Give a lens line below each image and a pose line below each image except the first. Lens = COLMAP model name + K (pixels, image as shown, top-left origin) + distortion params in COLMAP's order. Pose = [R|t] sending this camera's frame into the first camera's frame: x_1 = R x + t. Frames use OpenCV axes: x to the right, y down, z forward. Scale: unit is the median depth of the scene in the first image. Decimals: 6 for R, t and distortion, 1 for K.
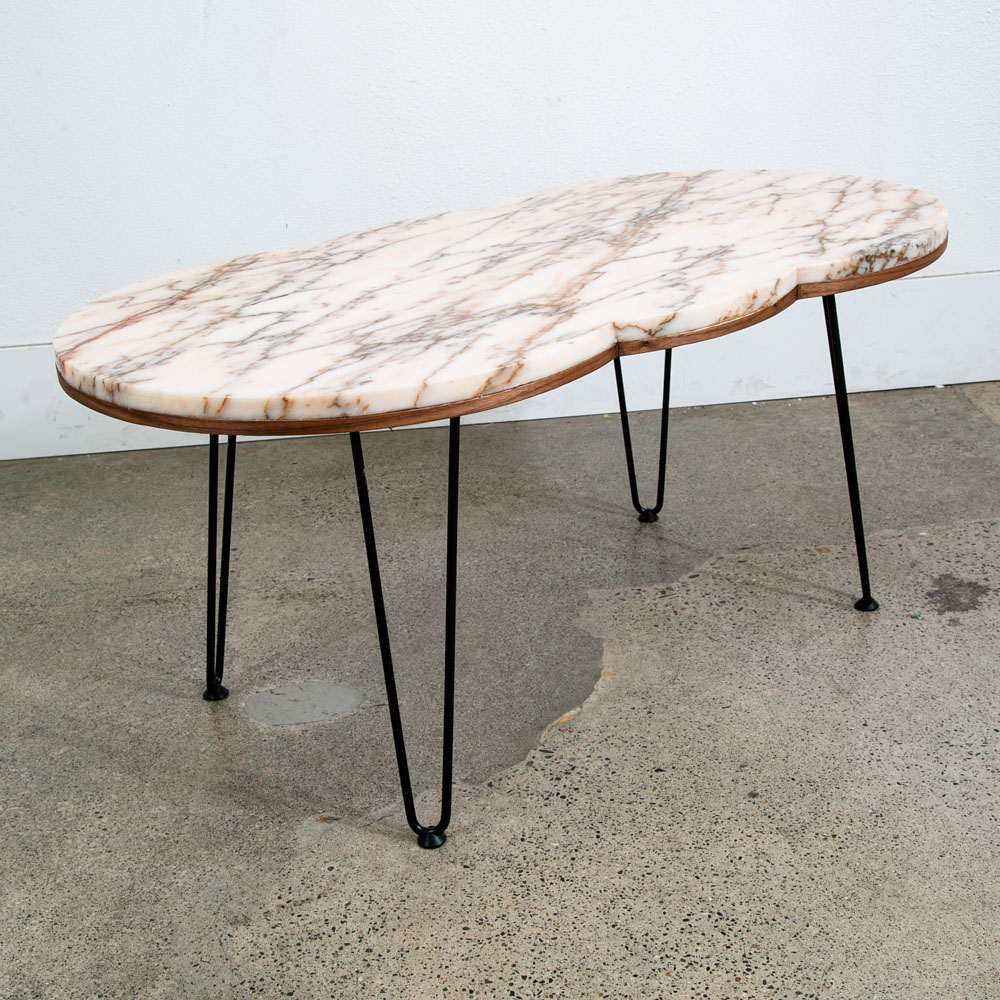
lens RADIAL K [[1467.2, 0, 503.7], [0, 1467.2, 518.8], [0, 0, 1]] dist [-0.024436, 0.000000]
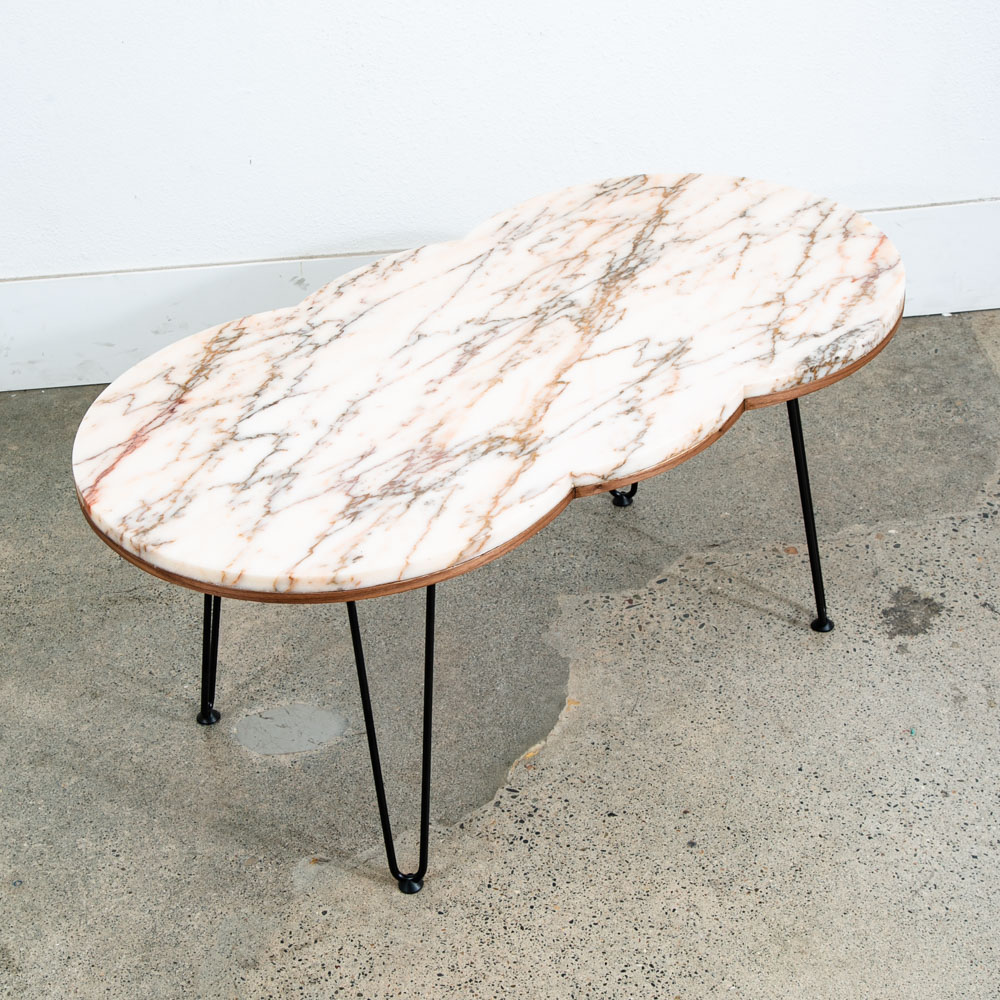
lens RADIAL K [[1971.8, 0, 490.6], [0, 1971.8, 503.0], [0, 0, 1]] dist [0.079082, 0.000000]
pose [[0.999976, 0.006900, 0.001075, 0.009554], [-0.006979, 0.982626, 0.185464, -0.344652], [0.000223, -0.185467, 0.982650, -0.449351]]
